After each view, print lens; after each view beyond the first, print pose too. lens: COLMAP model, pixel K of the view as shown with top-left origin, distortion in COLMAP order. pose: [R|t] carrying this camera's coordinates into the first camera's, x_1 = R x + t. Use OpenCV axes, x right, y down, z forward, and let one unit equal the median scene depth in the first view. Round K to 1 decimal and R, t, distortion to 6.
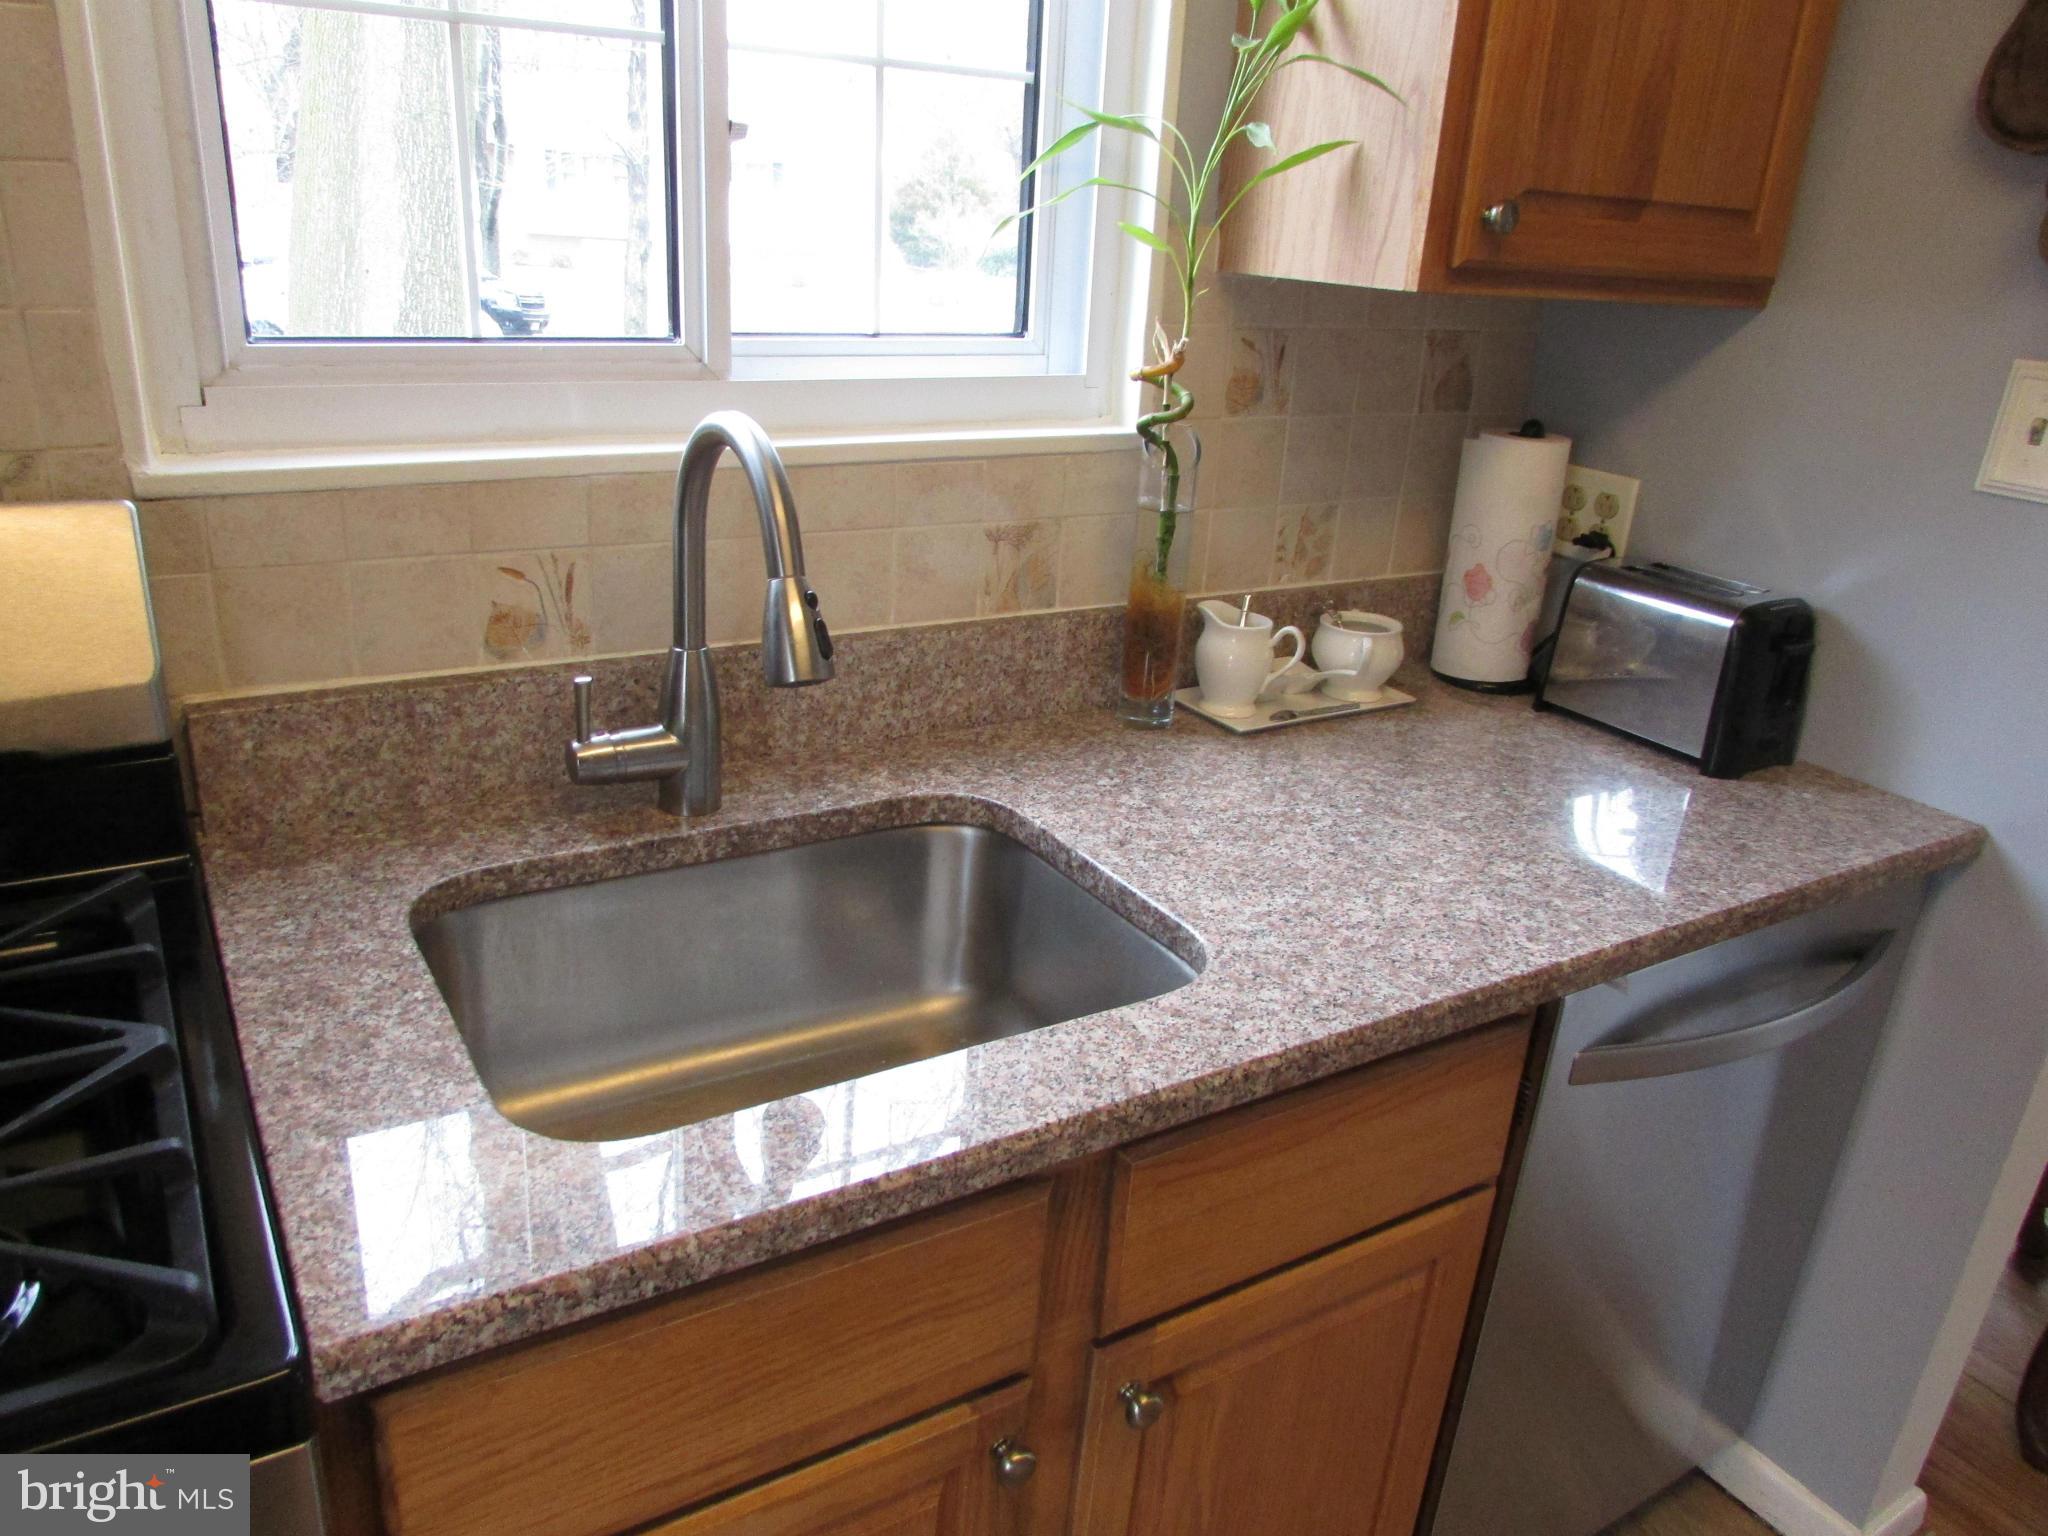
lens RADIAL K [[1509.0, 0, 1023.3], [0, 1509.0, 739.1], [0, 0, 1]] dist [-0.020787, 0.007835]
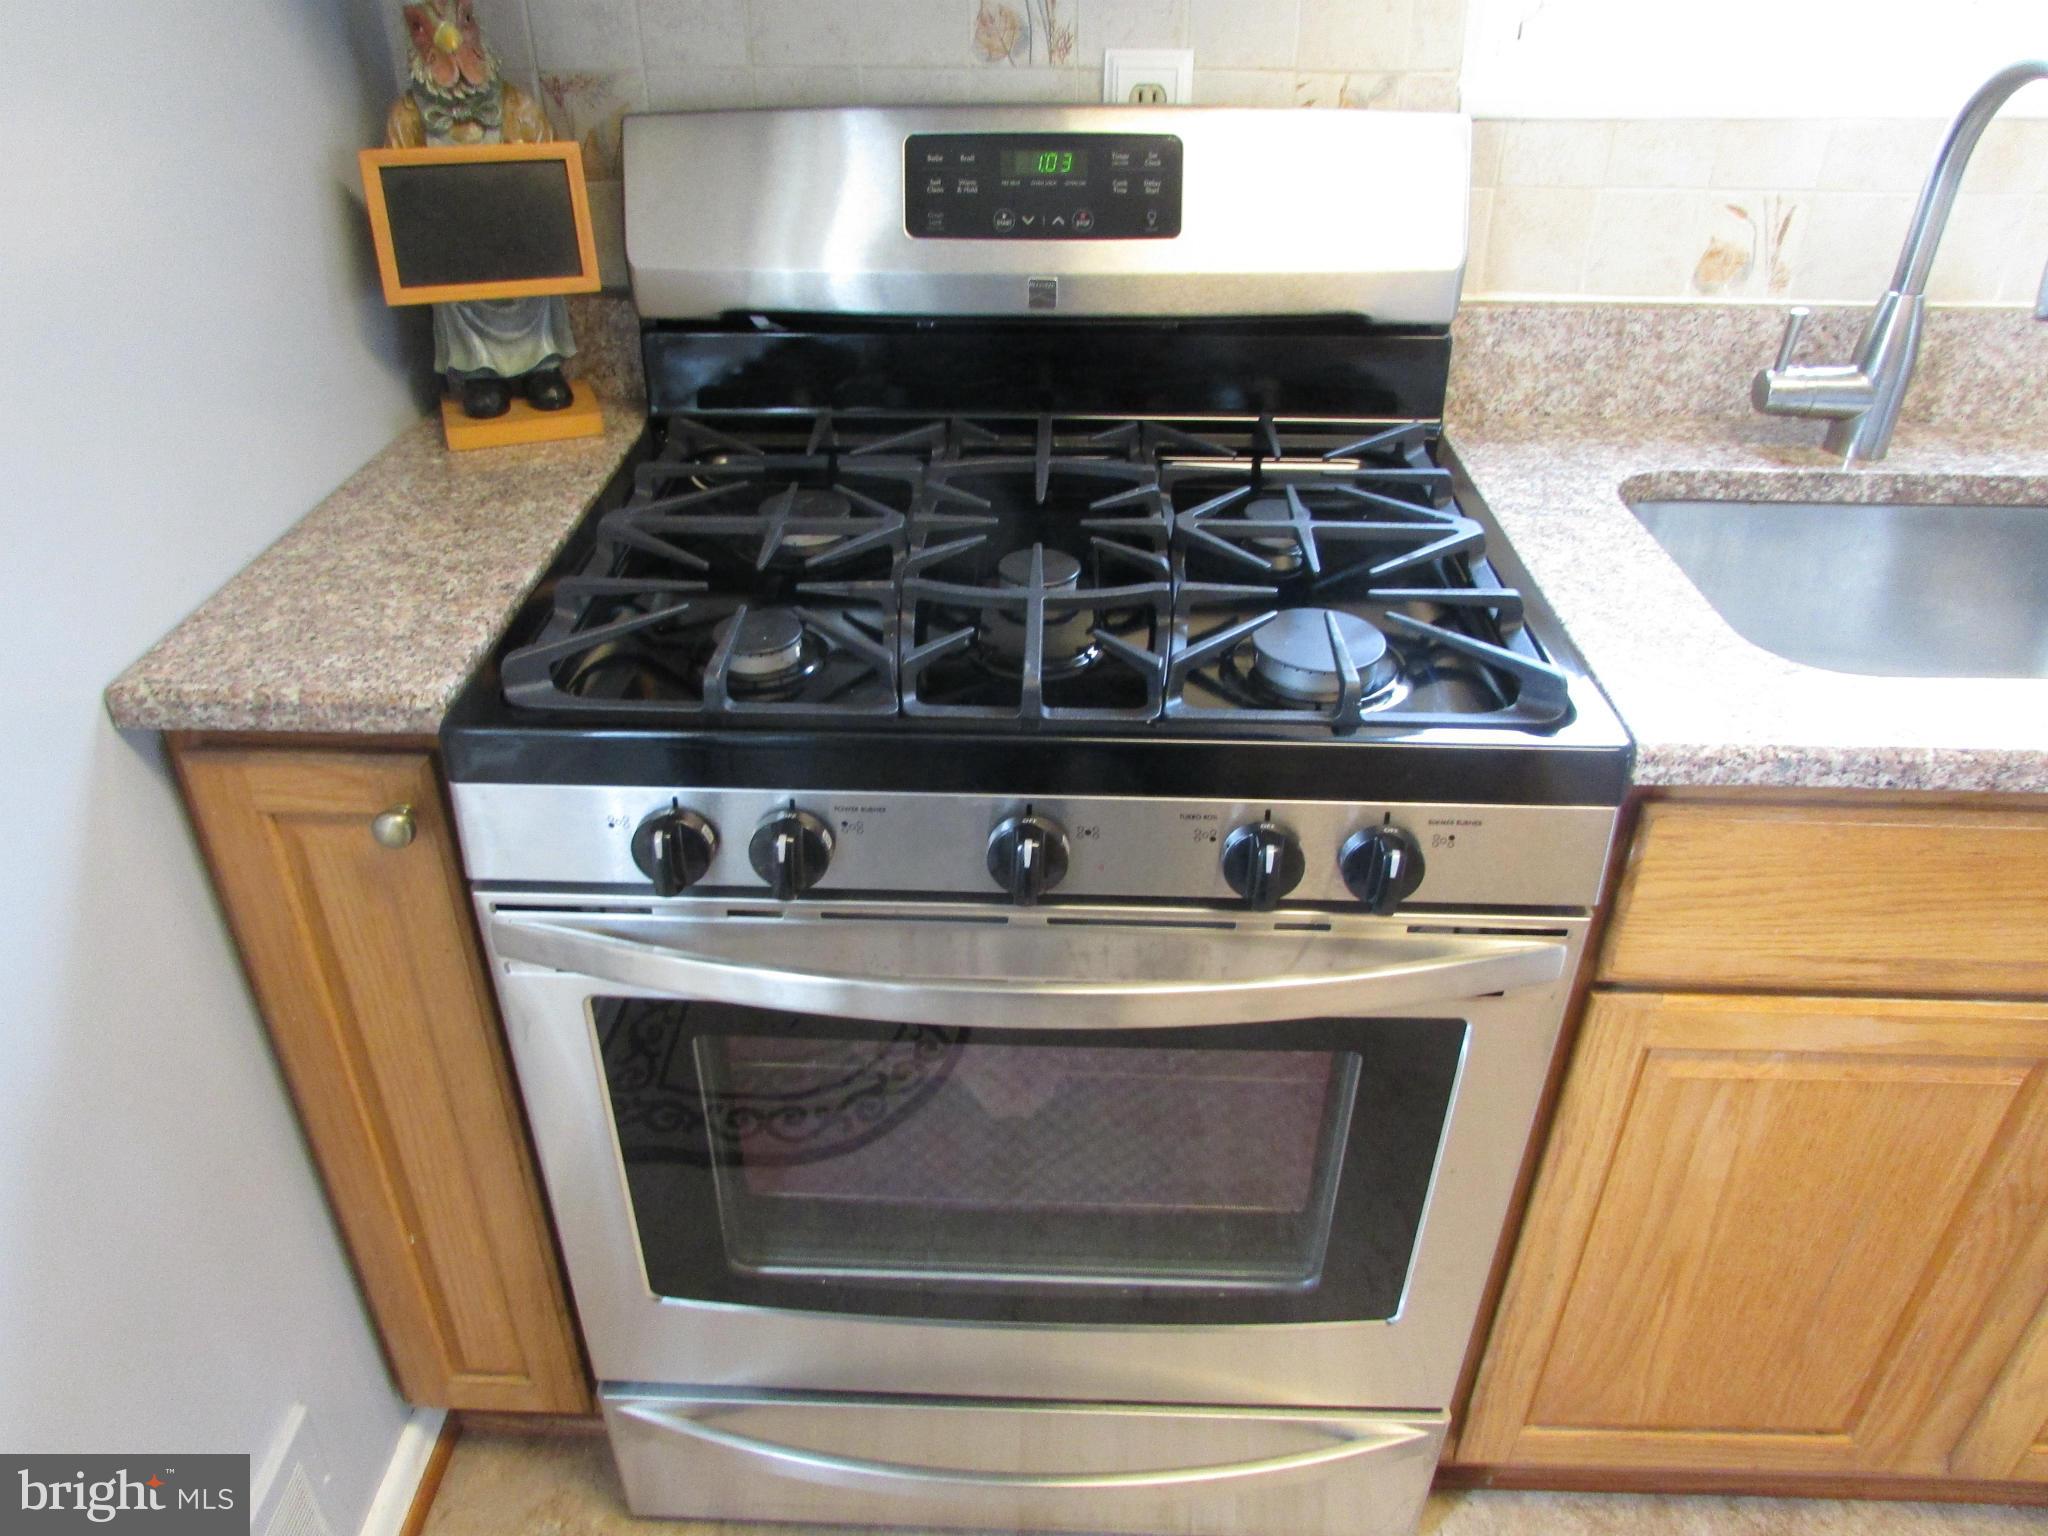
lens RADIAL K [[1509.0, 0, 993.1], [0, 1509.0, 761.9], [0, 0, 1]] dist [-0.020787, 0.007835]
pose [[0.832512, 0.232758, -0.502739, -0.150311], [-0.140094, 0.966415, 0.215442, 0.118183], [0.536001, -0.108927, 0.837161, -0.246221]]
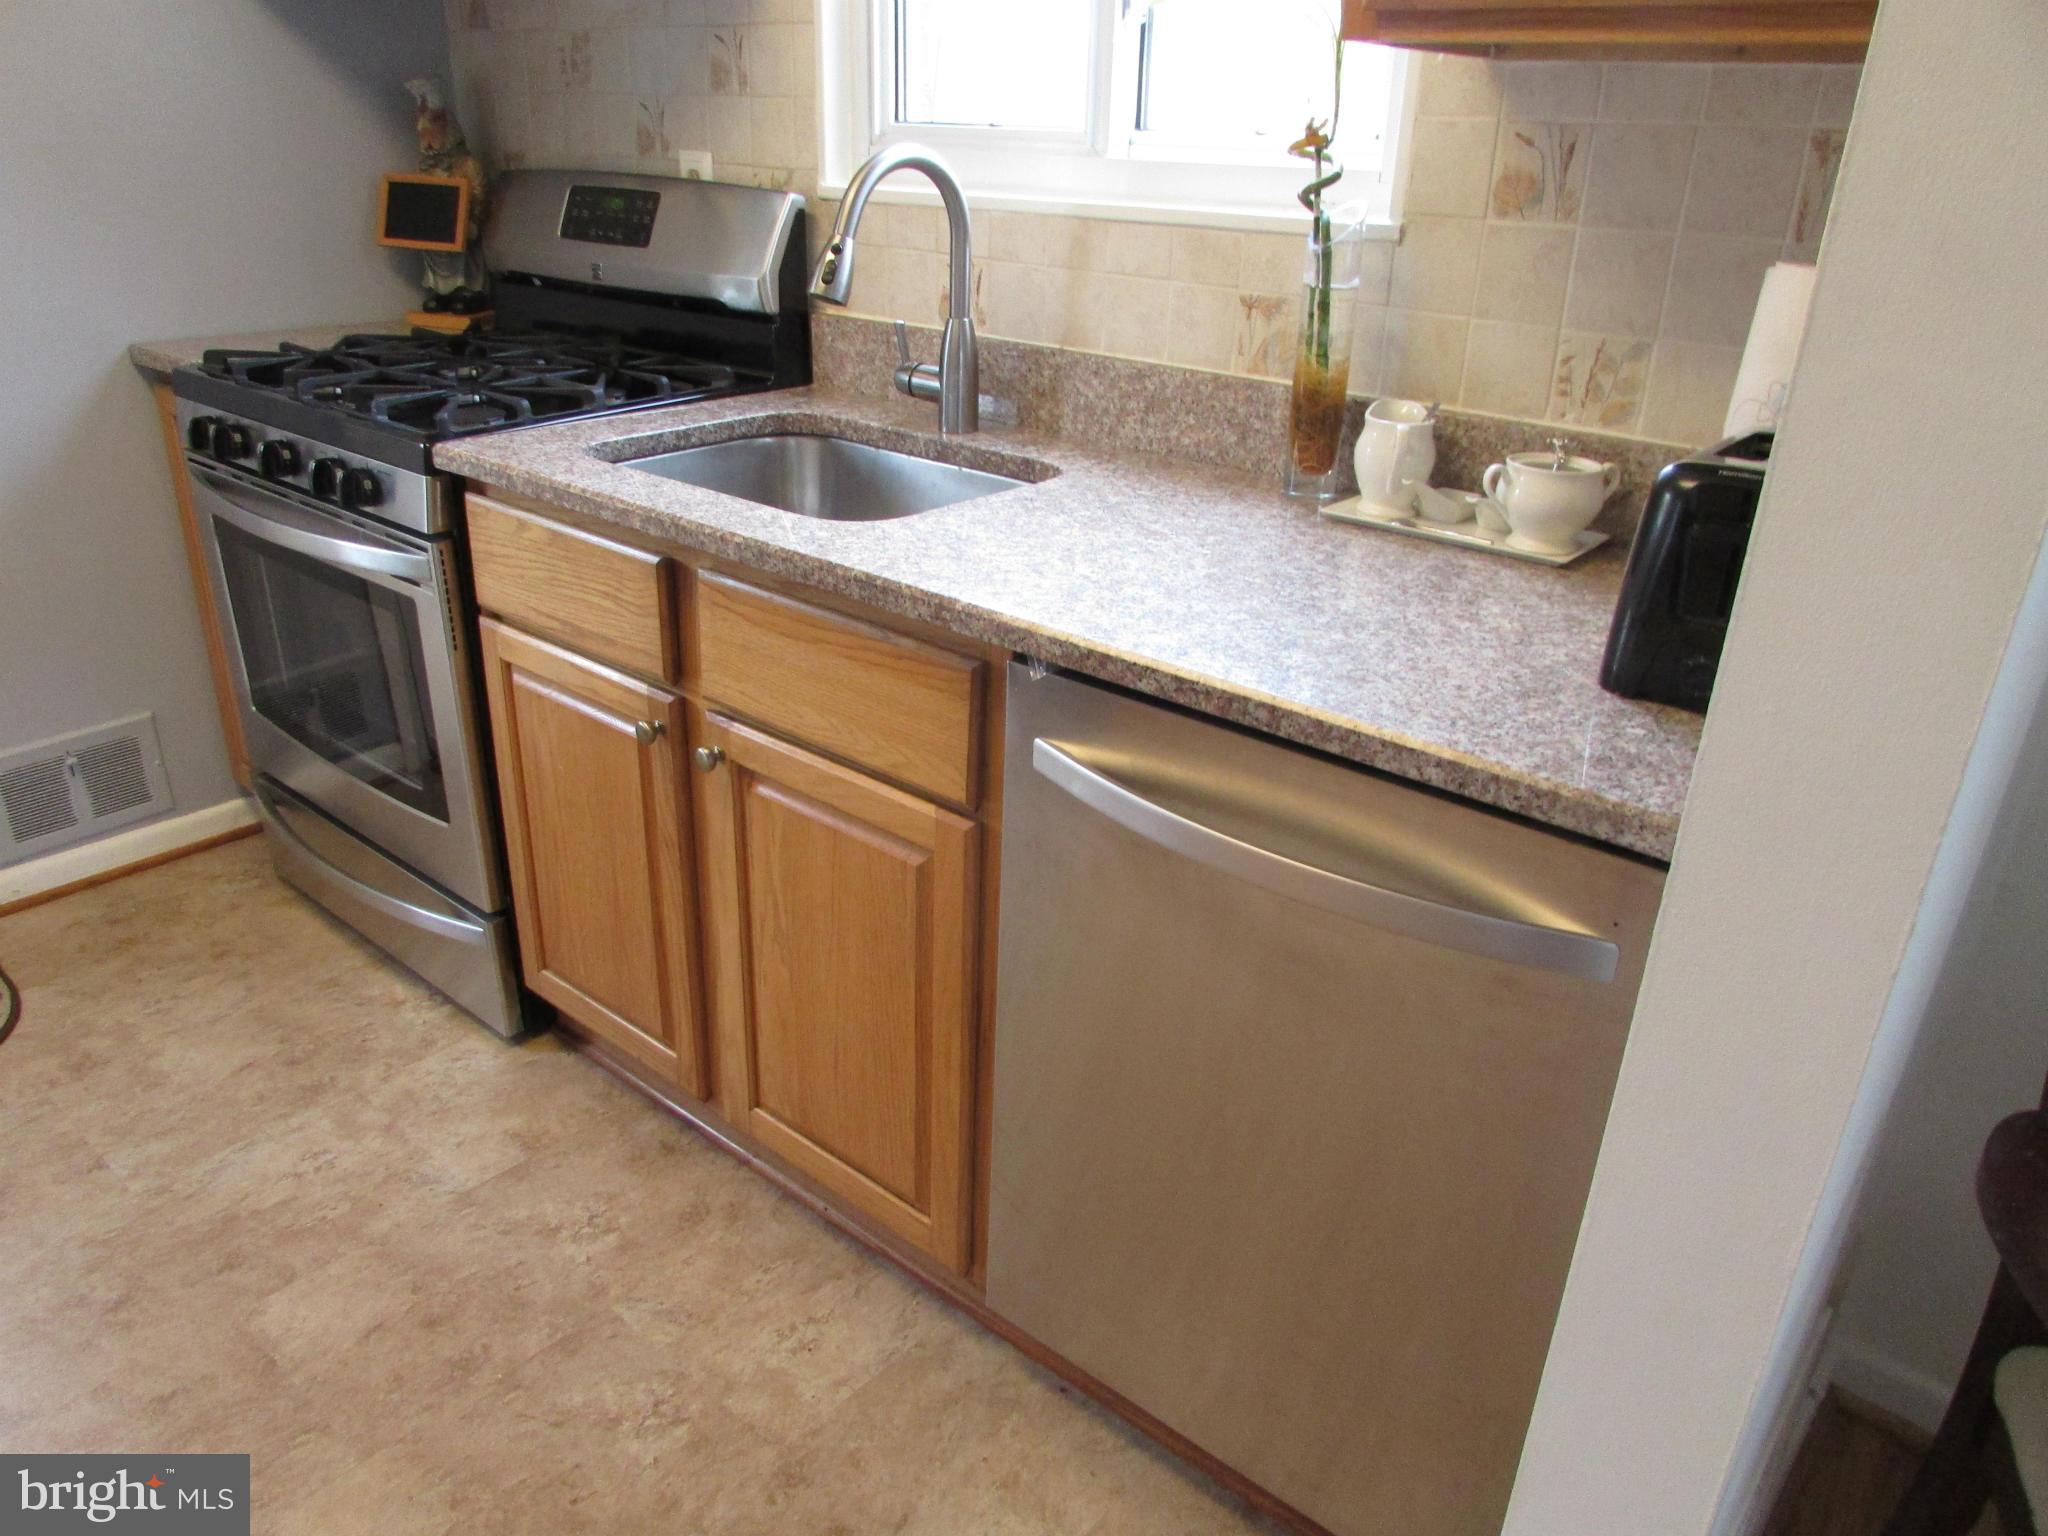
lens RADIAL K [[1509.0, 0, 1024.7], [0, 1509.0, 775.9], [0, 0, 1]] dist [-0.020787, 0.007835]
pose [[0.291681, 0.332940, -0.896701, 1.339747], [-0.336627, 0.913224, 0.229576, -0.010281], [0.895324, 0.234891, 0.378446, 0.588191]]
